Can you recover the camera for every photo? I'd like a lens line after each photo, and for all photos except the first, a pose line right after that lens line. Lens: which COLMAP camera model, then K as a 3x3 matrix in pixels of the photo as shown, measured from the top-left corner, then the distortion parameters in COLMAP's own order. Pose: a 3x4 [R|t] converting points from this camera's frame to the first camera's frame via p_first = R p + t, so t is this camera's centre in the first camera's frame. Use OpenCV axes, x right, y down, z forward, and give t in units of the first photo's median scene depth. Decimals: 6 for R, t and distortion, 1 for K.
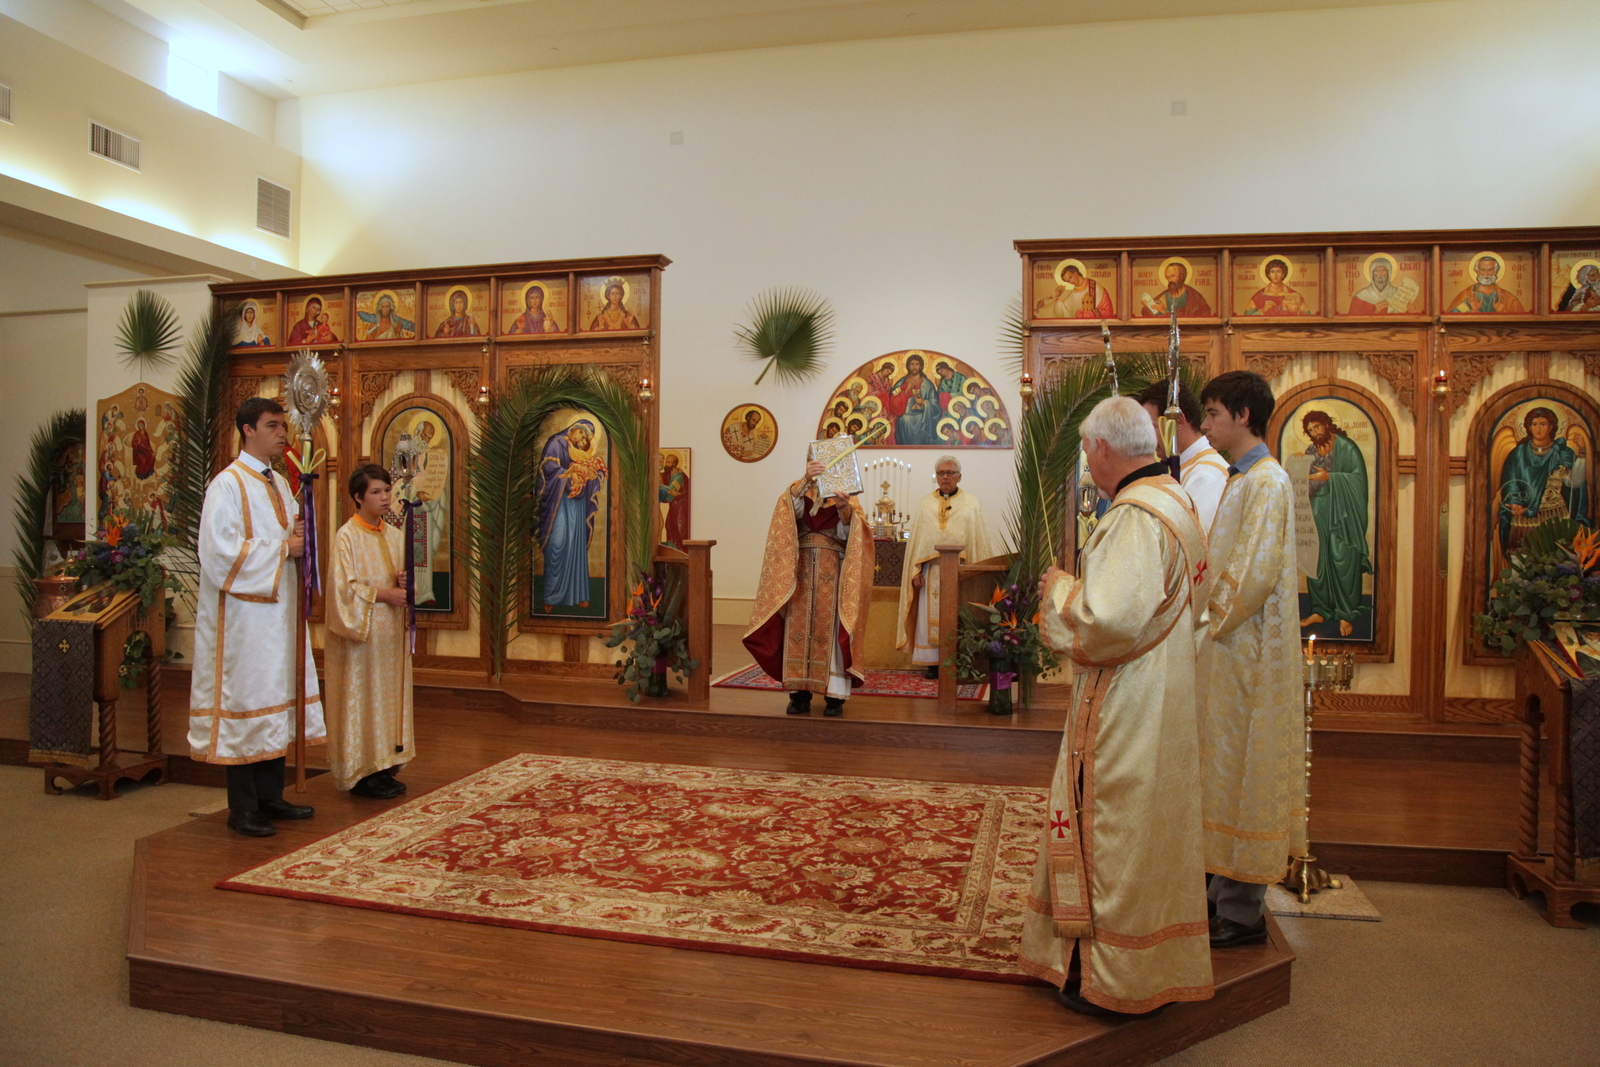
lens RADIAL K [[1078.1, 0, 804.1], [0, 1078.1, 536.1], [0, 0, 1]] dist [-0.123452, 0.064073]
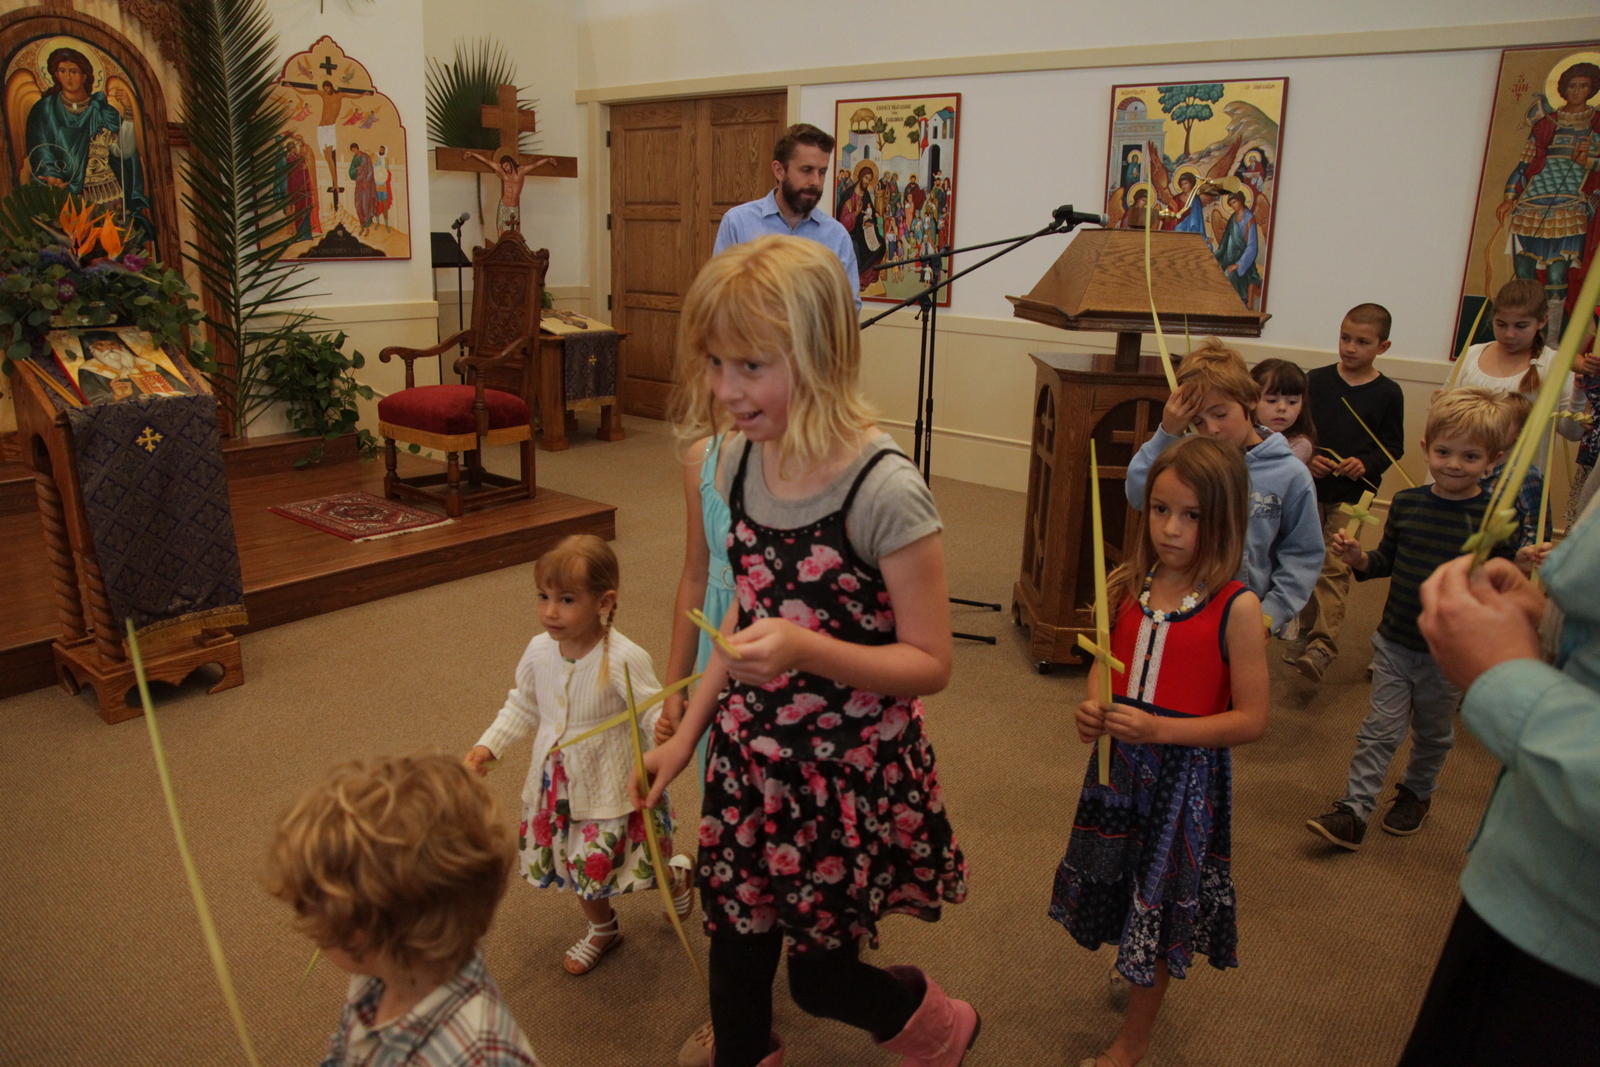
lens RADIAL K [[1078.1, 0, 804.1], [0, 1078.1, 536.1], [0, 0, 1]] dist [-0.123452, 0.064073]
pose [[0.431177, -0.245862, 0.868123, 0.142278], [-0.009857, 0.960817, 0.277010, 0.007982], [-0.902213, -0.127997, 0.411859, 0.094123]]
